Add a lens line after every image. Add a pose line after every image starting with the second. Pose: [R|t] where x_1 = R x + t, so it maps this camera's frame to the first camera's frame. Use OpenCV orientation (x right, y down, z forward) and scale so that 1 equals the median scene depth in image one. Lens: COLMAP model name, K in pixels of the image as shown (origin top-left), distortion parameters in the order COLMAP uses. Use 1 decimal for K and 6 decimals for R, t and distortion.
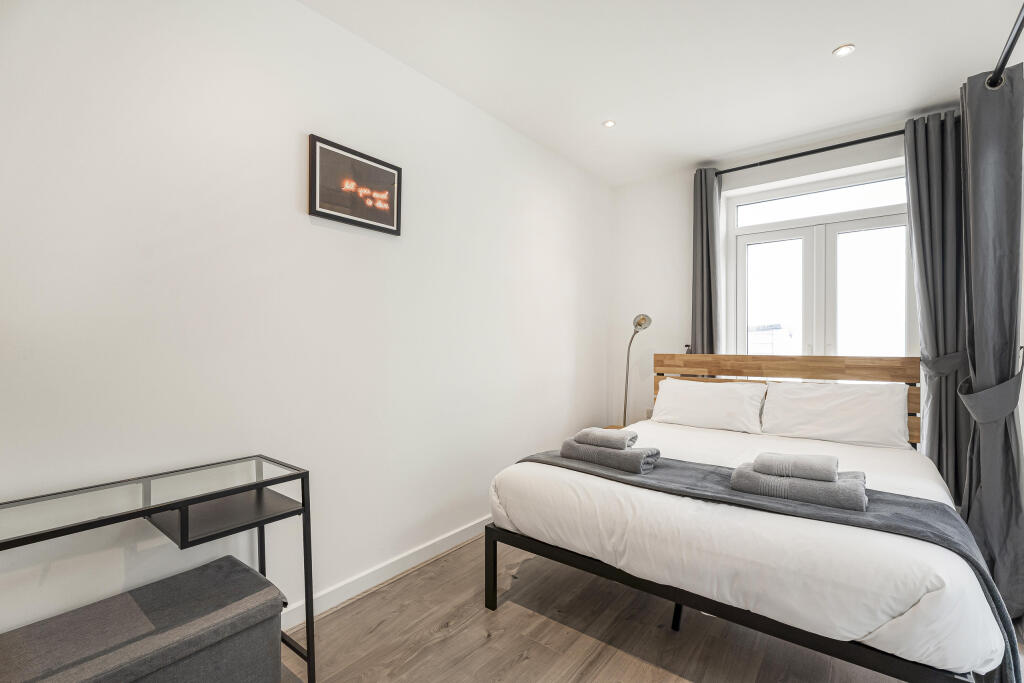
lens RADIAL K [[460.1, 0, 511.3], [0, 460.1, 344.4], [0, 0, 1]] dist [0.001493, 0.000213]
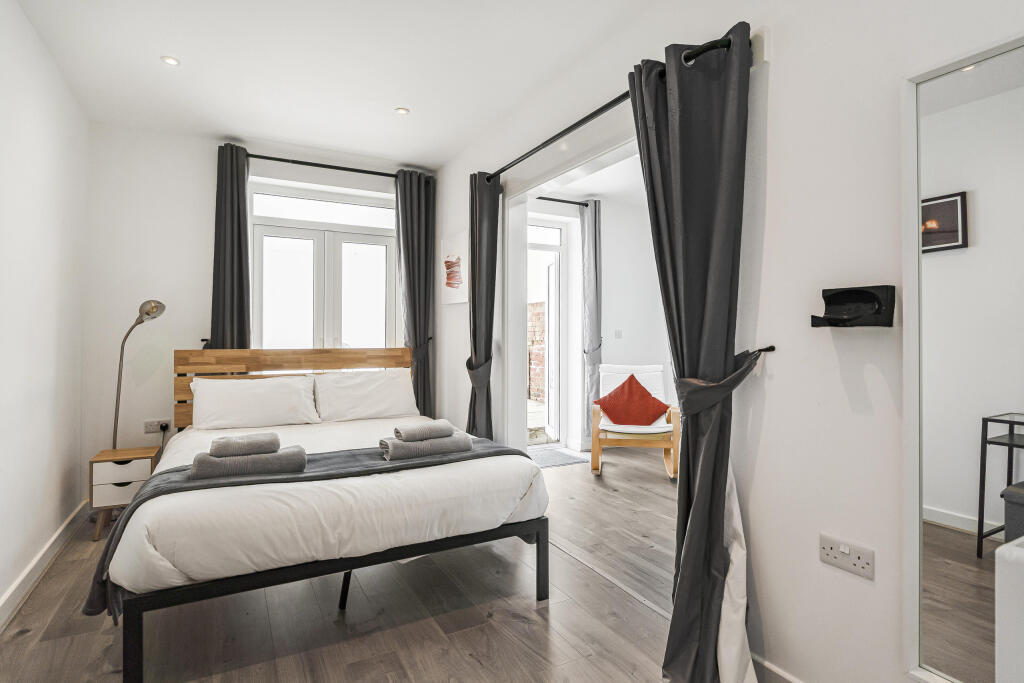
lens RADIAL K [[529.0, 0, 513.0], [0, 529.0, 330.1], [0, 0, 1]] dist [-0.001752, -0.000239]
pose [[0.400336, 0.012812, 0.916279, -0.344251], [0.001847, 0.999889, -0.014788, 0.000016], [-0.916367, 0.007613, 0.400268, 0.086215]]
